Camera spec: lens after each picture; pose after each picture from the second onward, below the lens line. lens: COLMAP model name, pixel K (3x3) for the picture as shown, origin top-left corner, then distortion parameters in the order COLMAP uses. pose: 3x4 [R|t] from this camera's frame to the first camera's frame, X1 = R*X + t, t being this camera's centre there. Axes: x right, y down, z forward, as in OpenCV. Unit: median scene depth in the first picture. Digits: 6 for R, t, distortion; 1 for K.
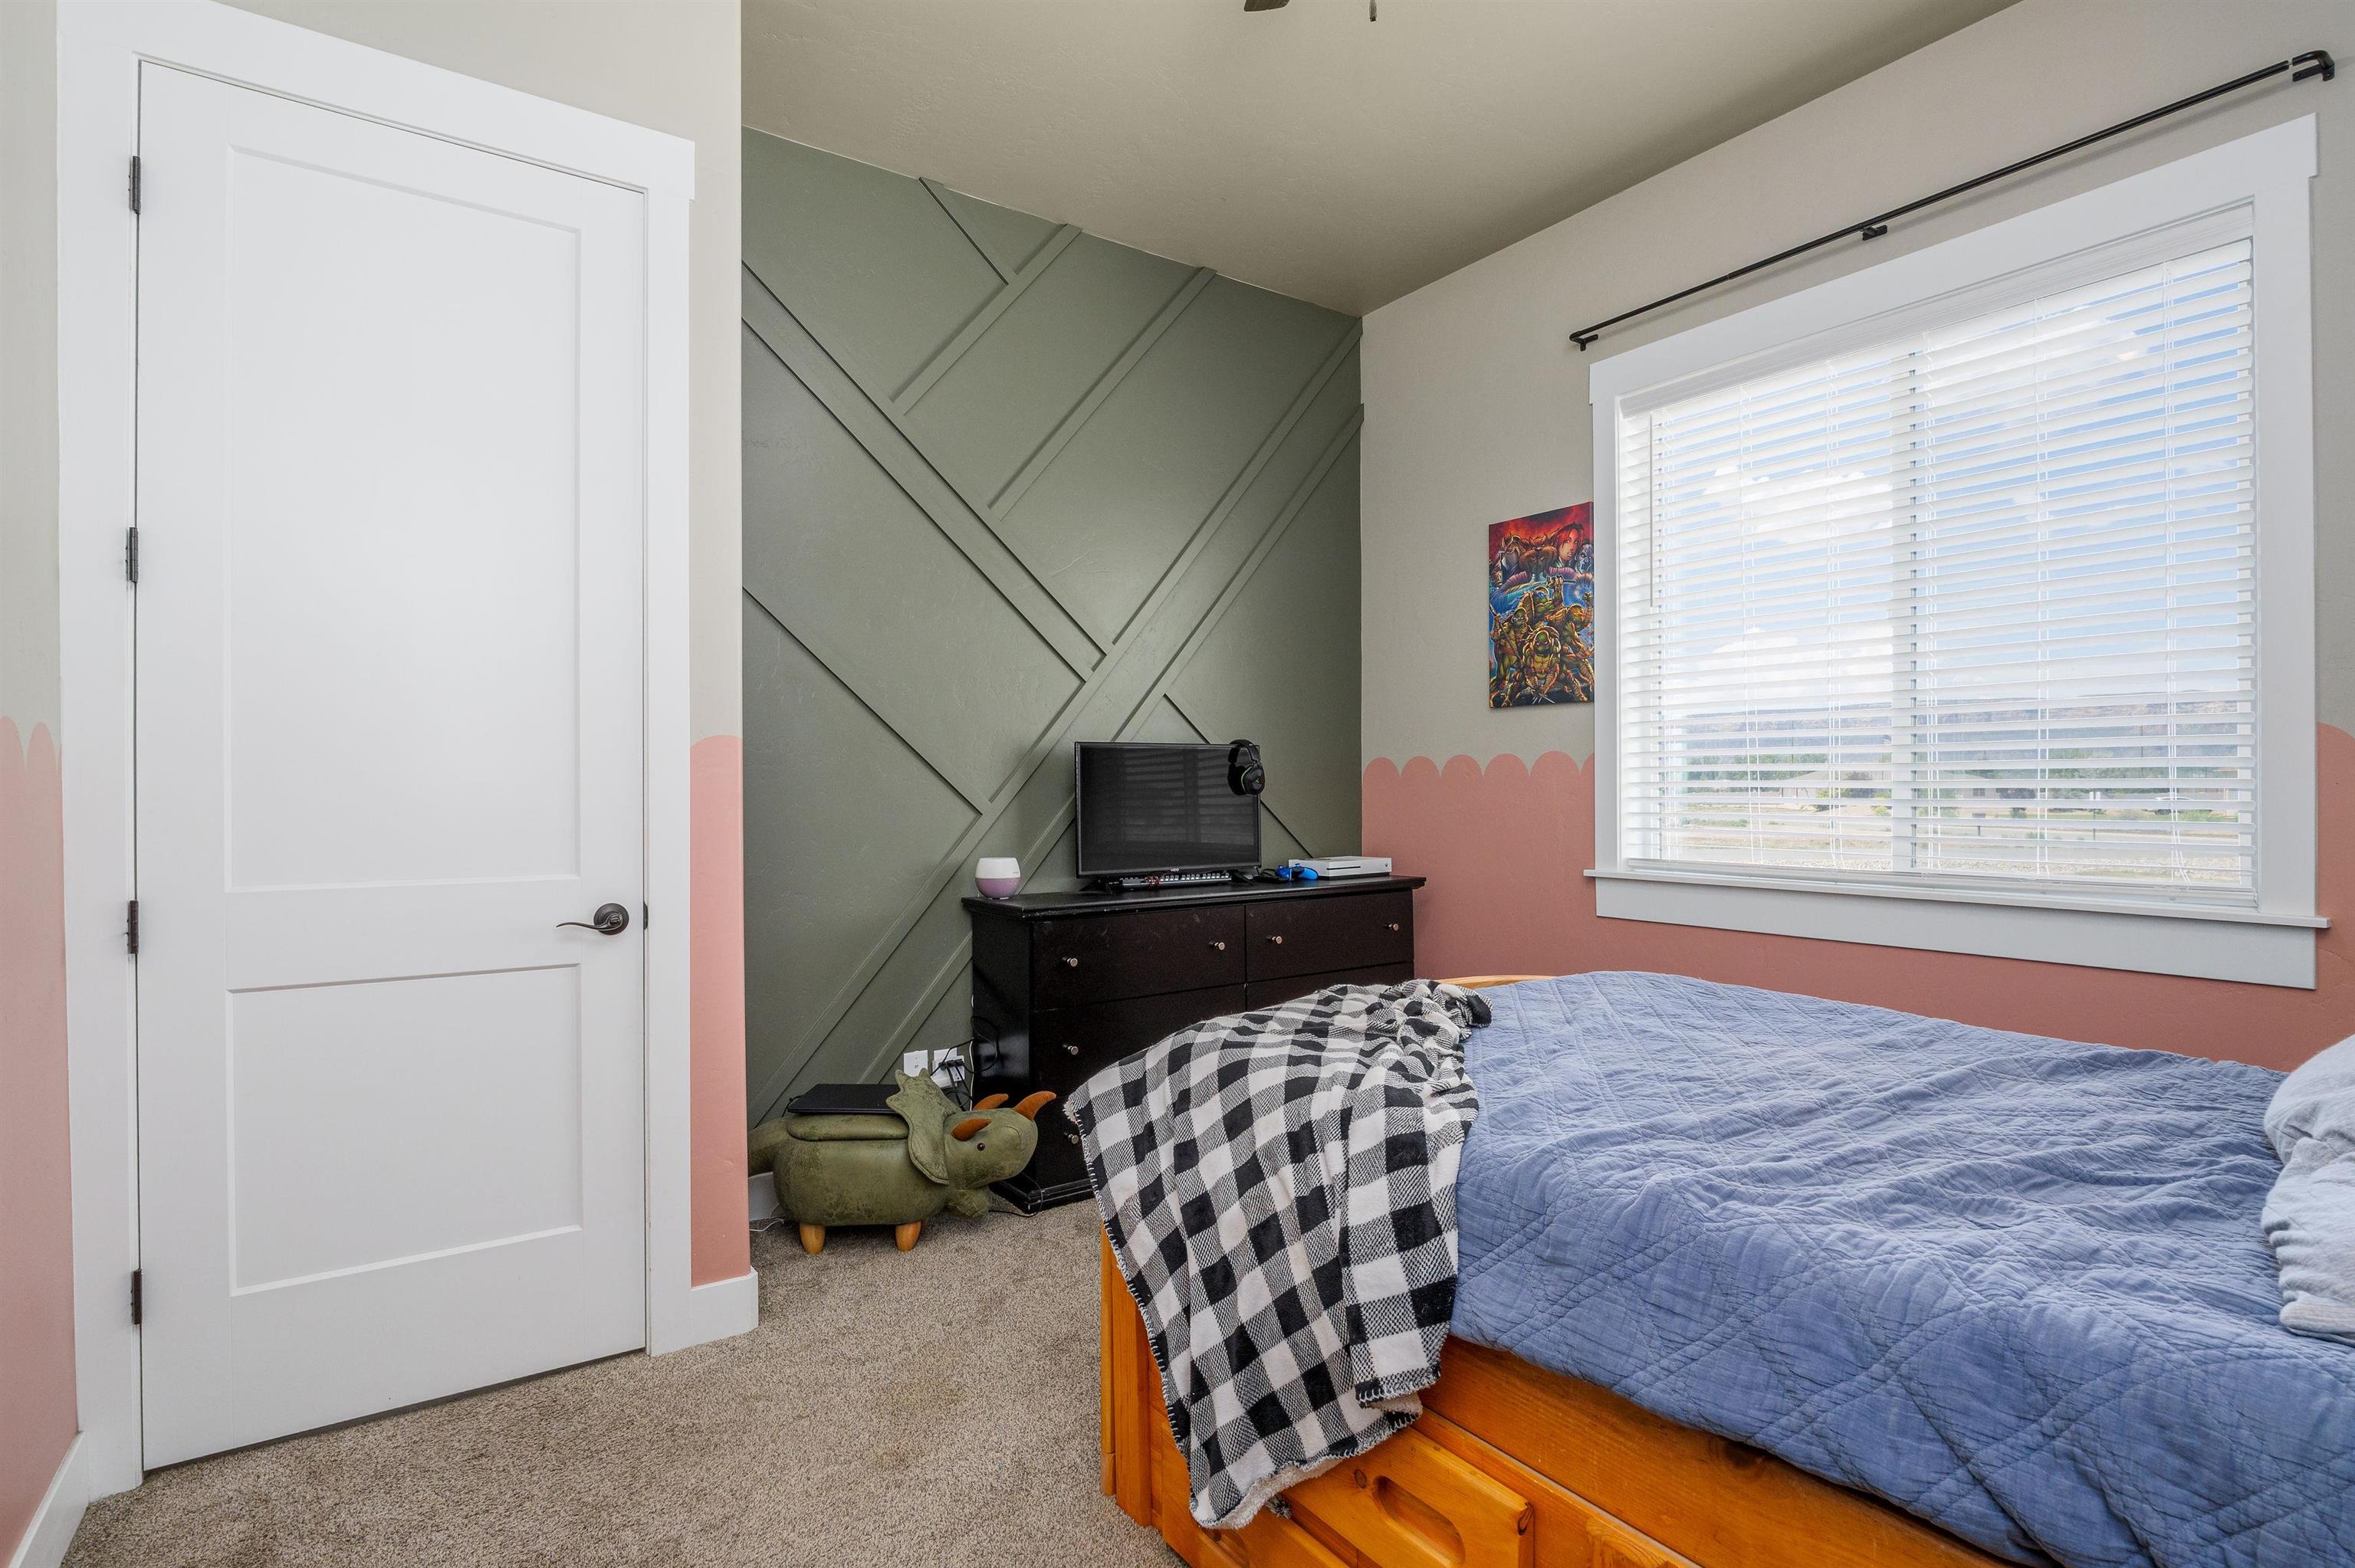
lens RADIAL K [[1150.9, 0, 1175.6], [0, 1150.9, 790.4], [0, 0, 1]] dist [-0.004058, -0.000604]
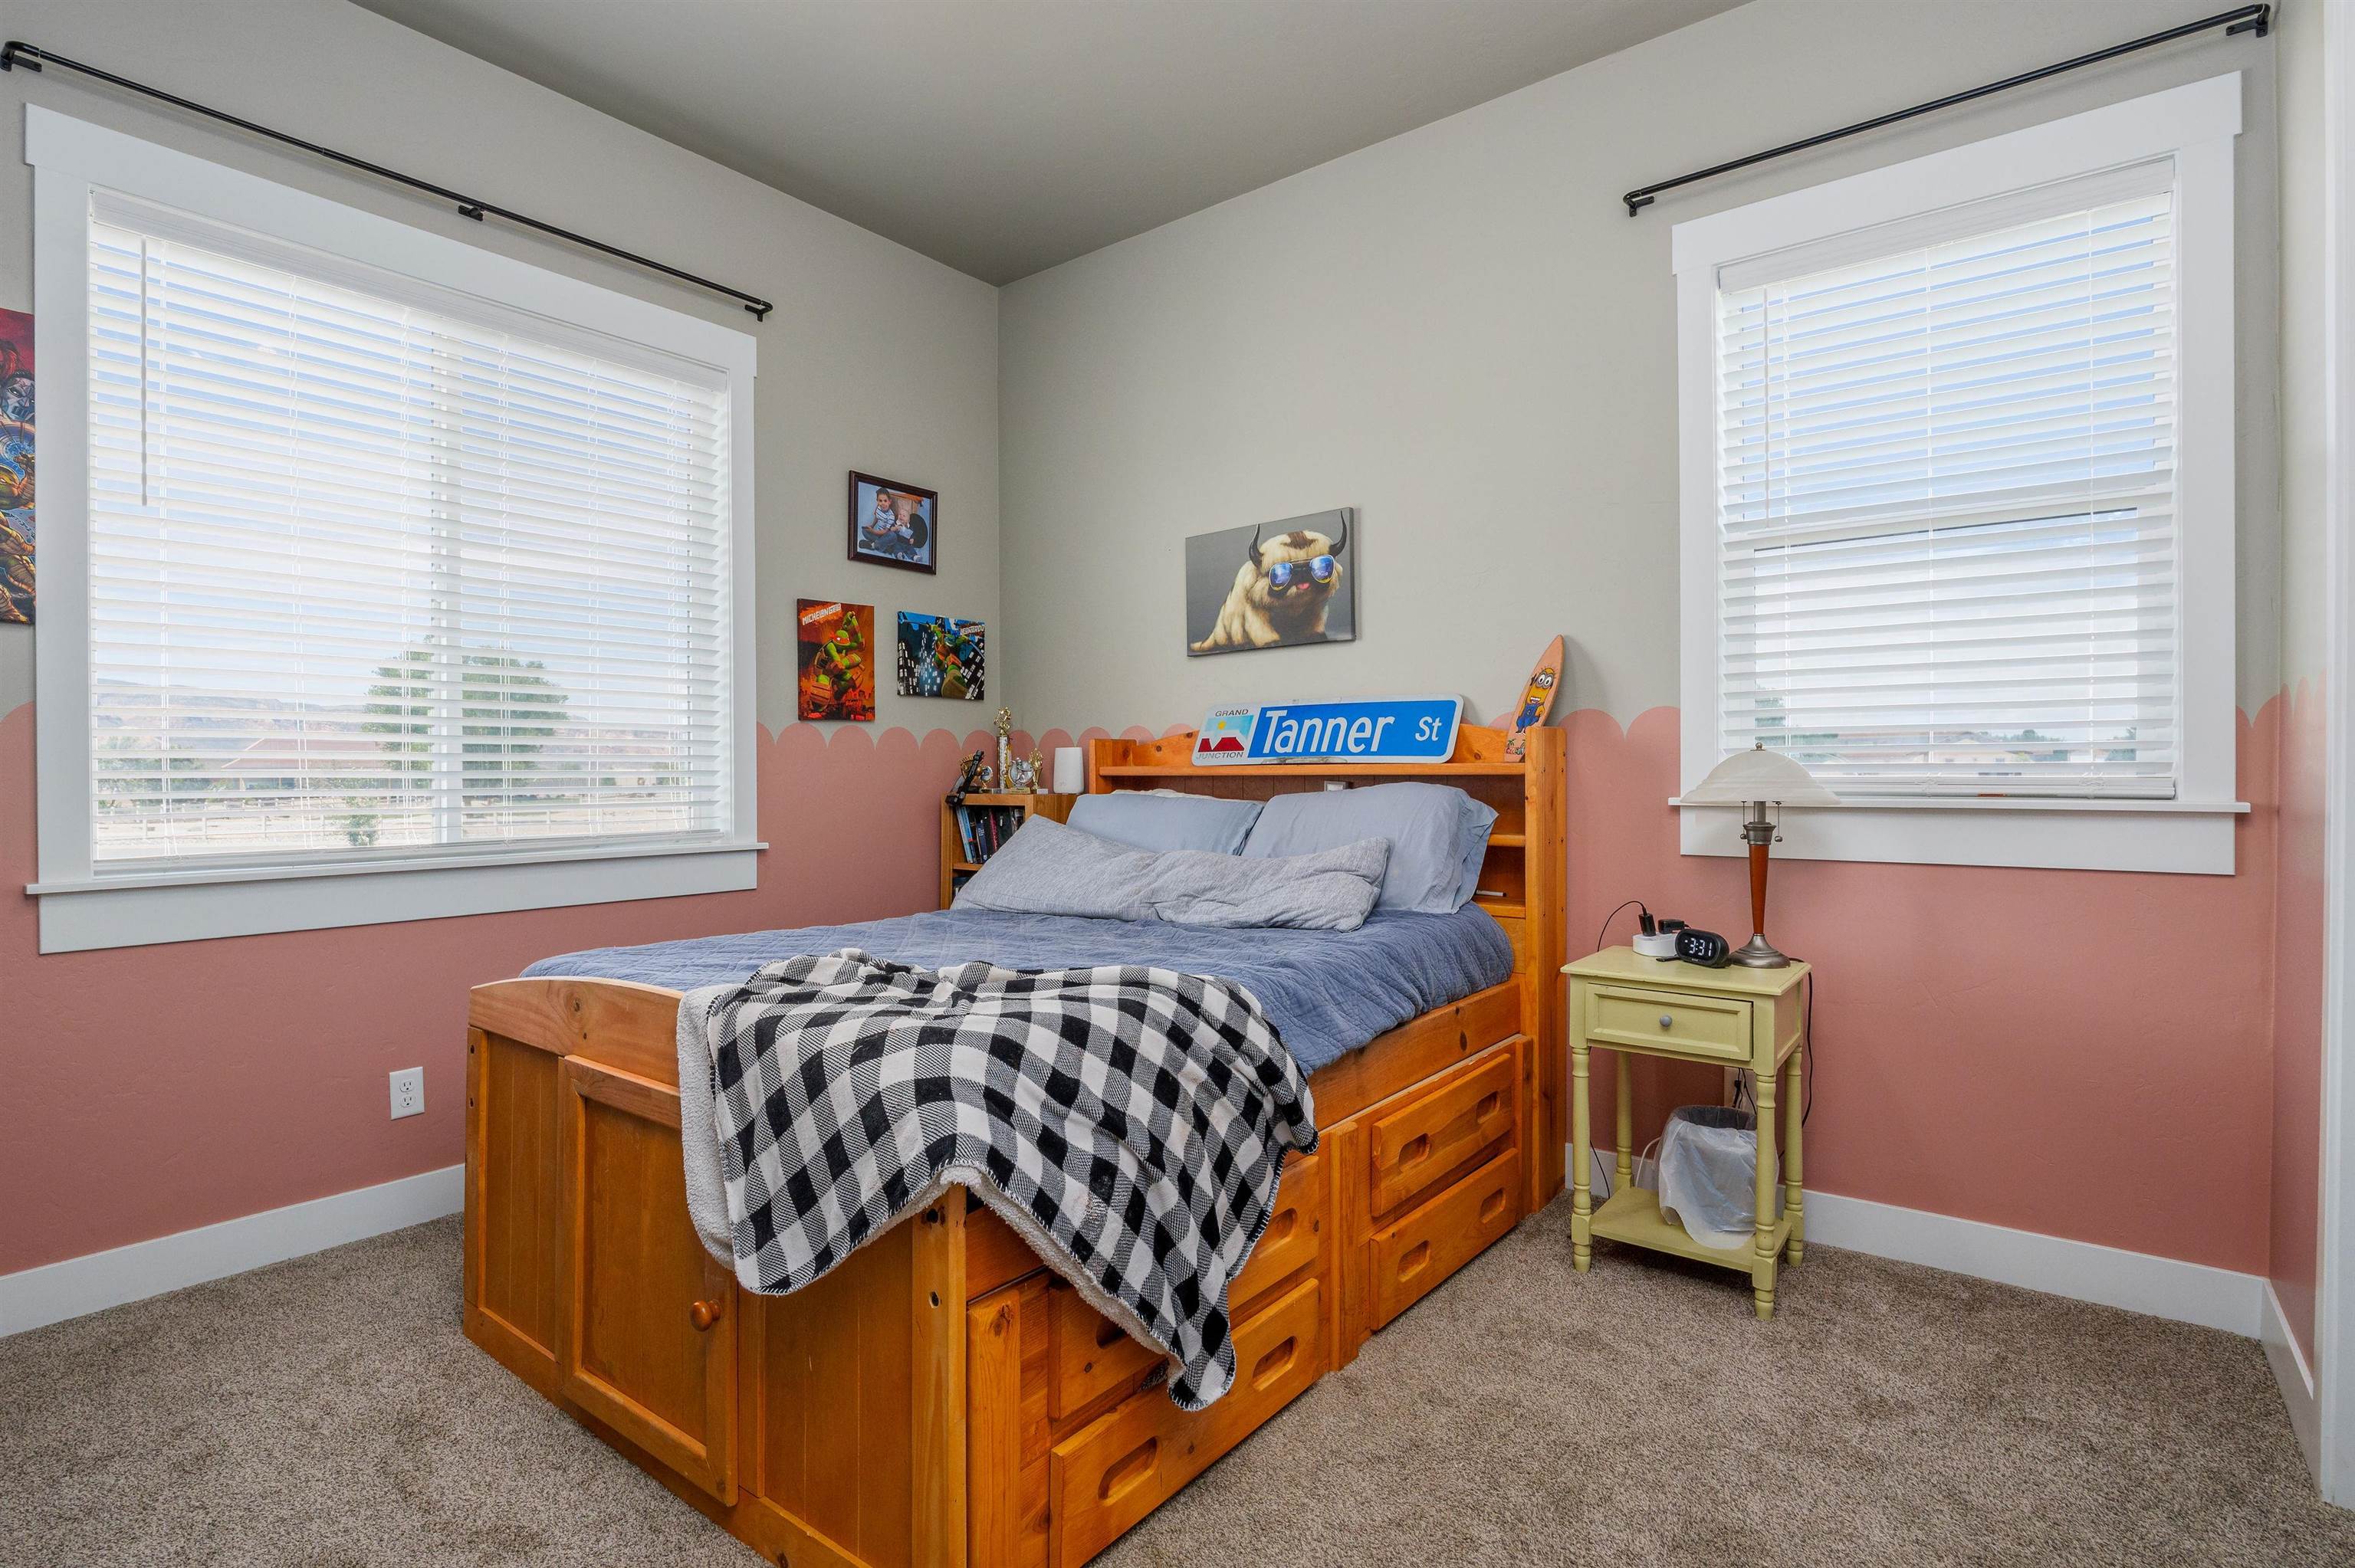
lens RADIAL K [[1150.9, 0, 1168.9], [0, 1150.9, 776.9], [0, 0, 1]] dist [-0.004058, -0.000604]
pose [[-0.285921, -0.000667, 0.958253, -0.458033], [0.006180, 0.999978, 0.002540, 0.011946], [-0.958233, 0.006648, -0.285911, 0.595090]]
